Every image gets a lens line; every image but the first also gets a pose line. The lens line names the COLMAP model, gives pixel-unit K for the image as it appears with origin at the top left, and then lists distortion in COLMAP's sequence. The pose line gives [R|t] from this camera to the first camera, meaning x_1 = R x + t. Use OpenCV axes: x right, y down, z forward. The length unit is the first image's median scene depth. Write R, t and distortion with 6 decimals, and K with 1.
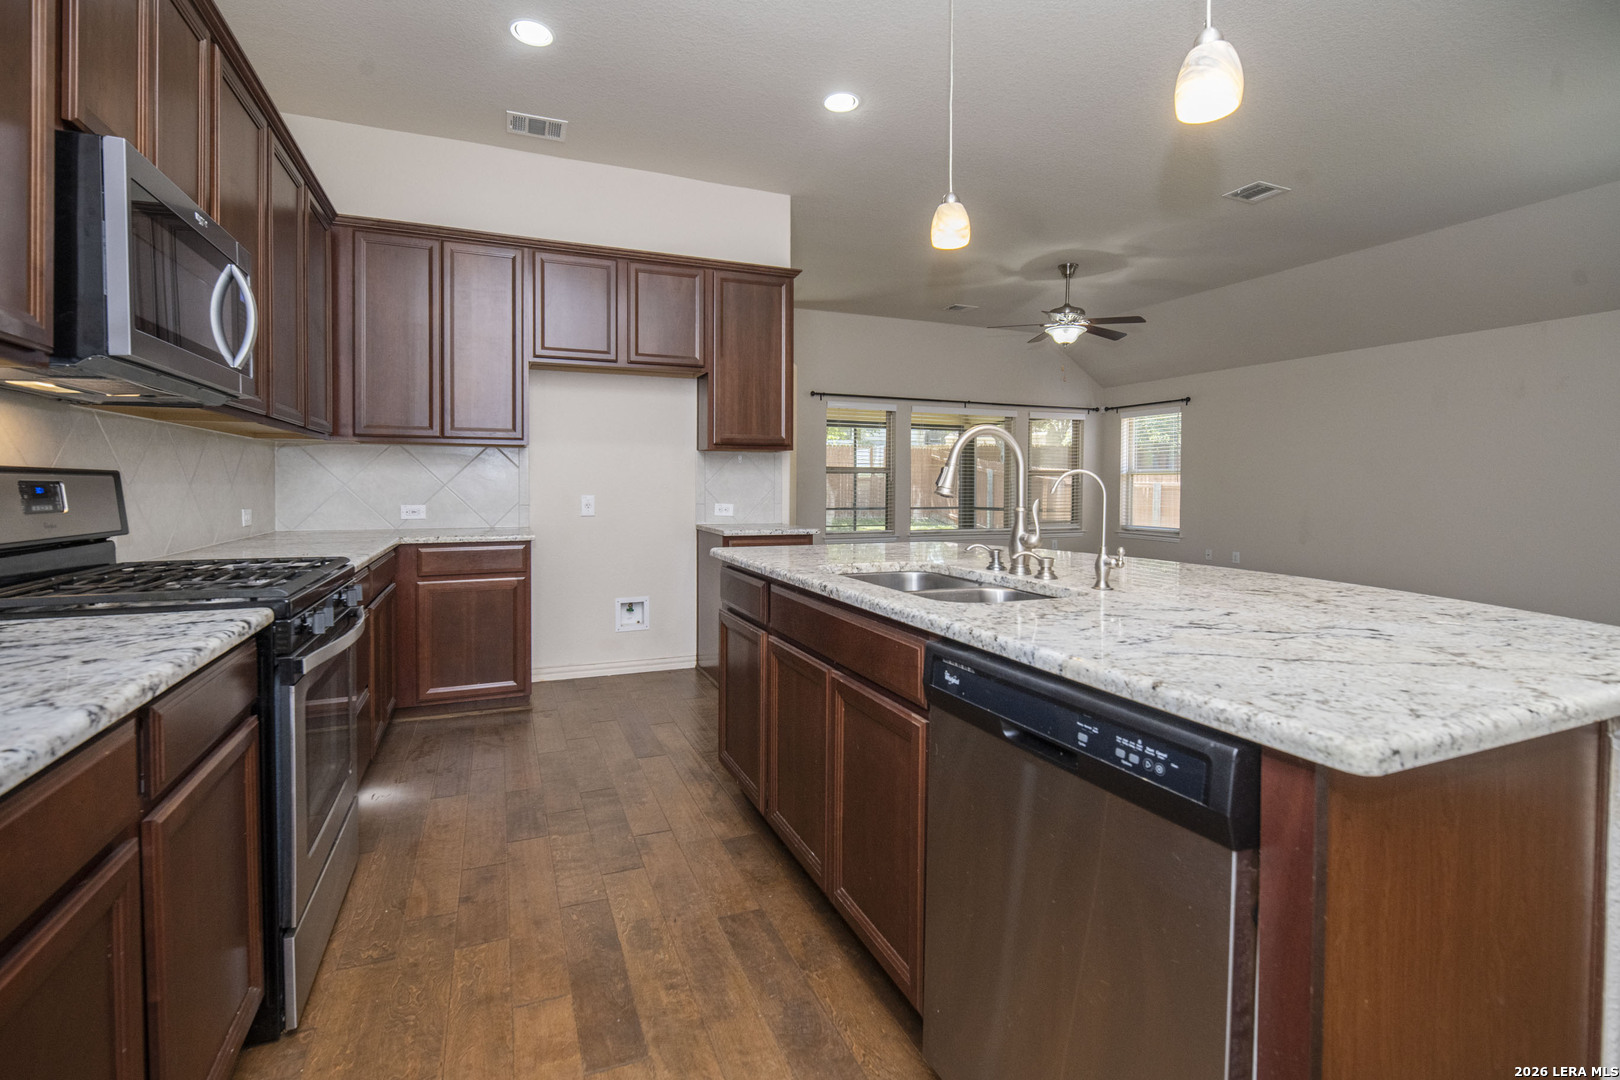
lens RADIAL K [[736.2, 0, 808.2], [0, 736.2, 492.1], [0, 0, 1]] dist [-0.006109, -0.000136]
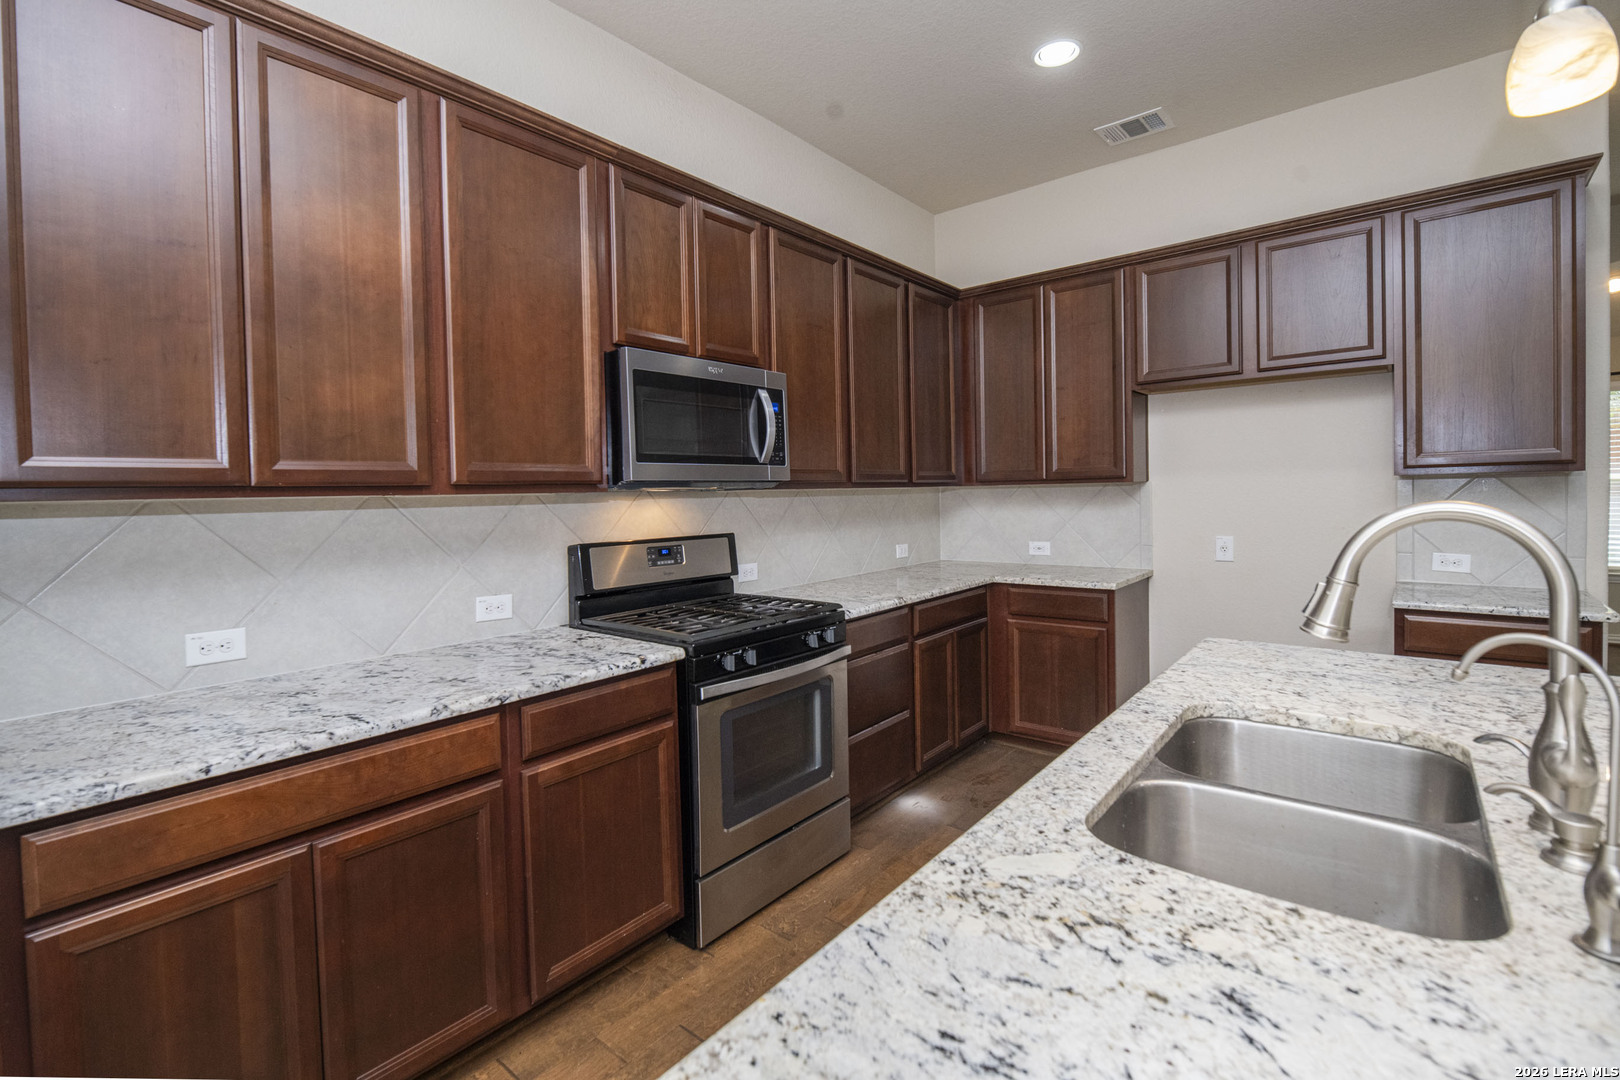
lens RADIAL K [[742.1, 0, 785.2], [0, 742.1, 507.6], [0, 0, 1]] dist [-0.003720, -0.000203]
pose [[0.446986, 0.004501, -0.894530, 0.278367], [0.015671, 0.999794, 0.012862, -0.056799], [0.894404, -0.019767, 0.446823, 0.225752]]
